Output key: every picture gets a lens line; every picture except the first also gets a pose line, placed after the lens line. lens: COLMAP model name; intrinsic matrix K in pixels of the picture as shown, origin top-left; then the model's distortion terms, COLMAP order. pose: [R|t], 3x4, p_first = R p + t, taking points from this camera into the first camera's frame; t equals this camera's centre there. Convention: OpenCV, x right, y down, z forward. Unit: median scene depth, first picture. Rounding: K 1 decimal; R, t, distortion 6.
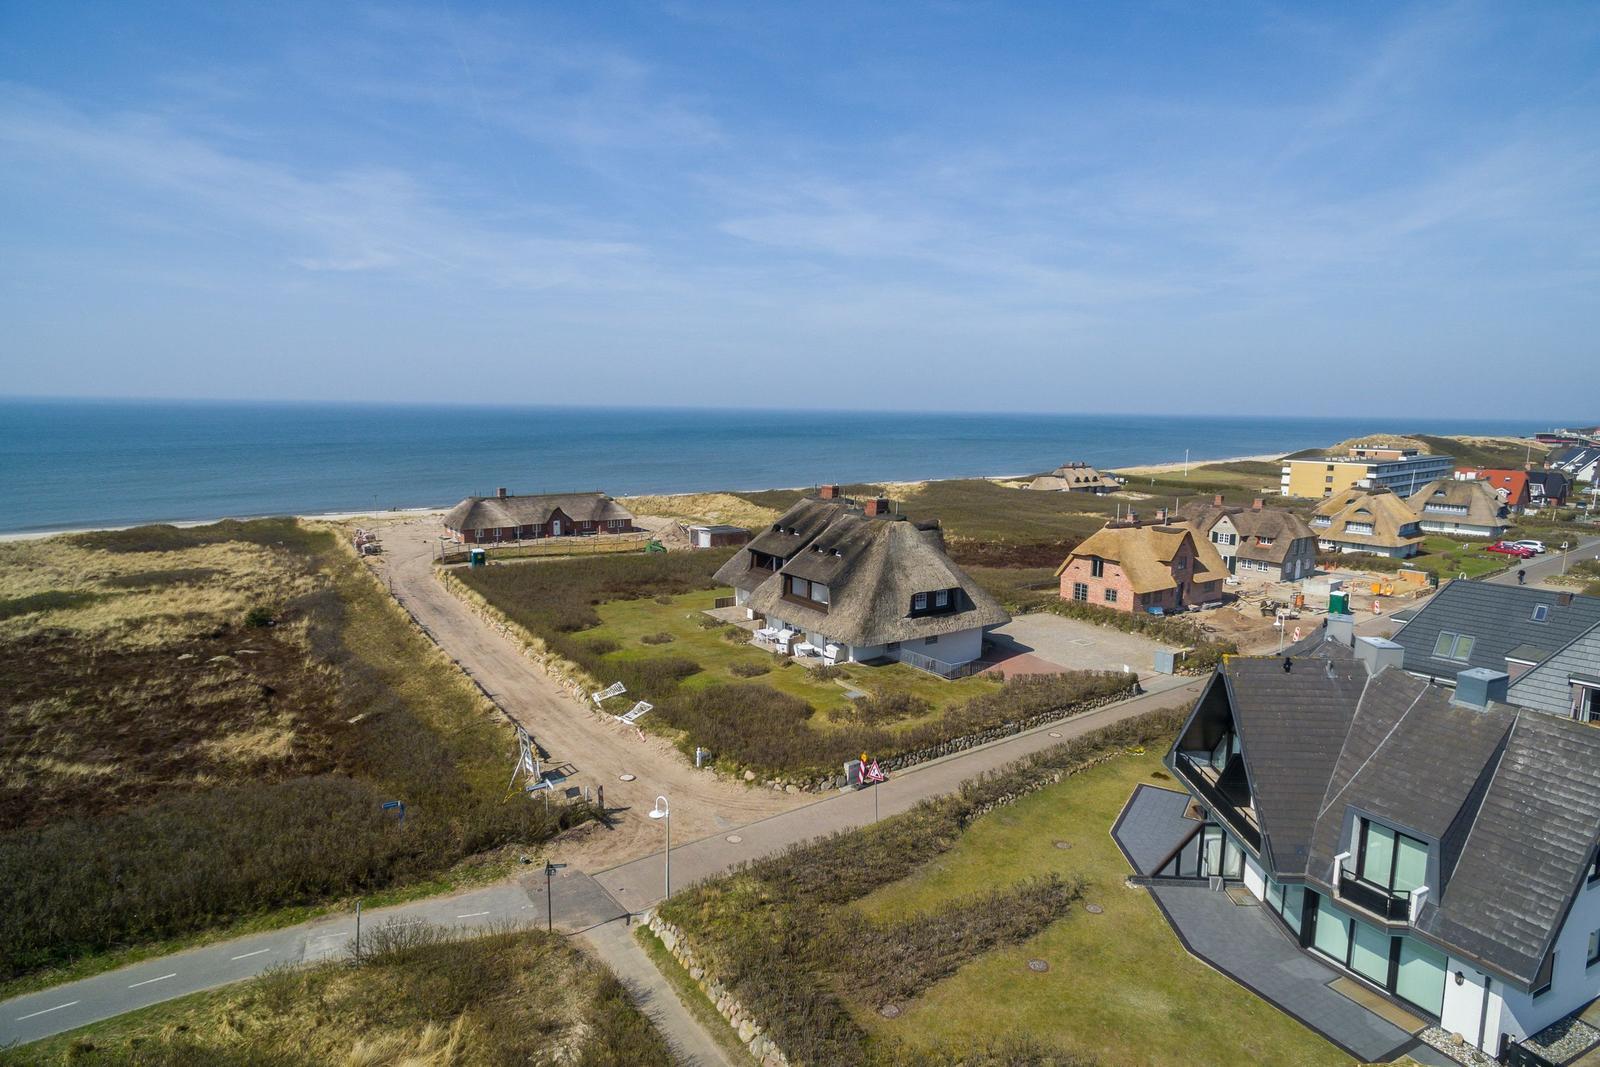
lens RADIAL K [[890.5, 0, 800.0], [0, 890.5, 533.5], [0, 0, 1]] dist [0.009209, 0.001295]
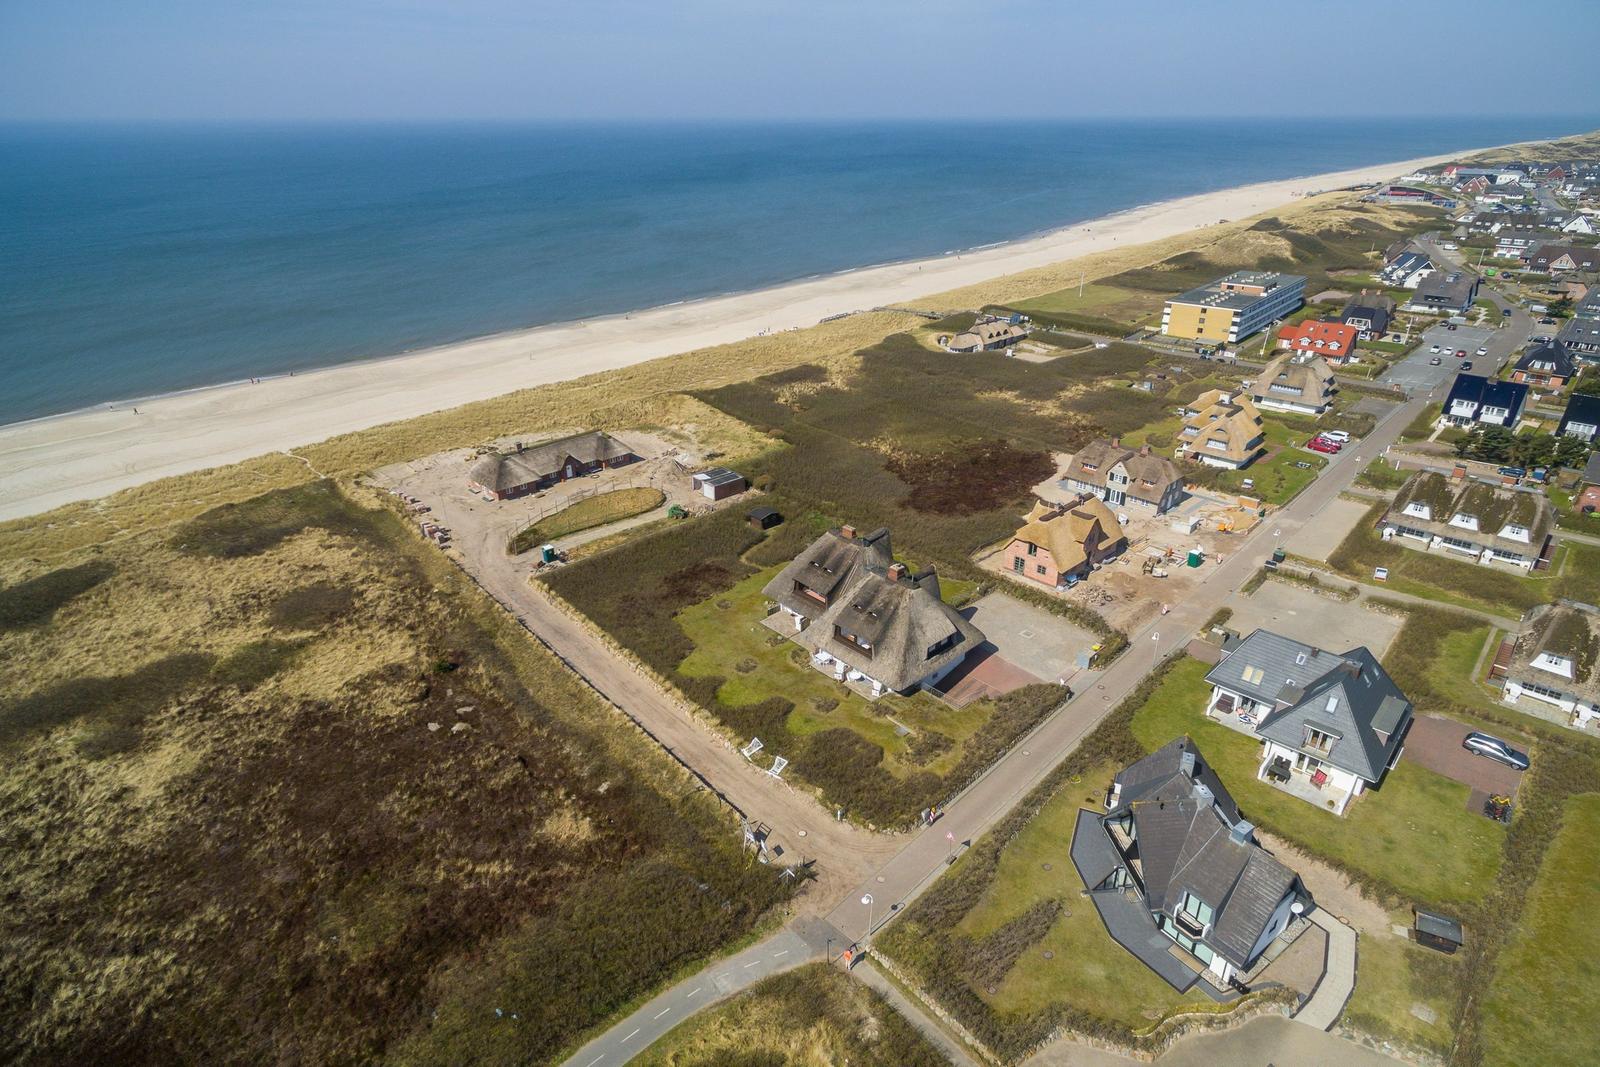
lens RADIAL K [[890.5, 0, 800.0], [0, 890.5, 533.5], [0, 0, 1]] dist [0.009209, 0.001295]
pose [[0.990662, -0.076176, 0.113076, -0.255055], [0.039566, 0.954295, 0.296236, -0.590299], [-0.130474, -0.288996, 0.948398, -0.363845]]
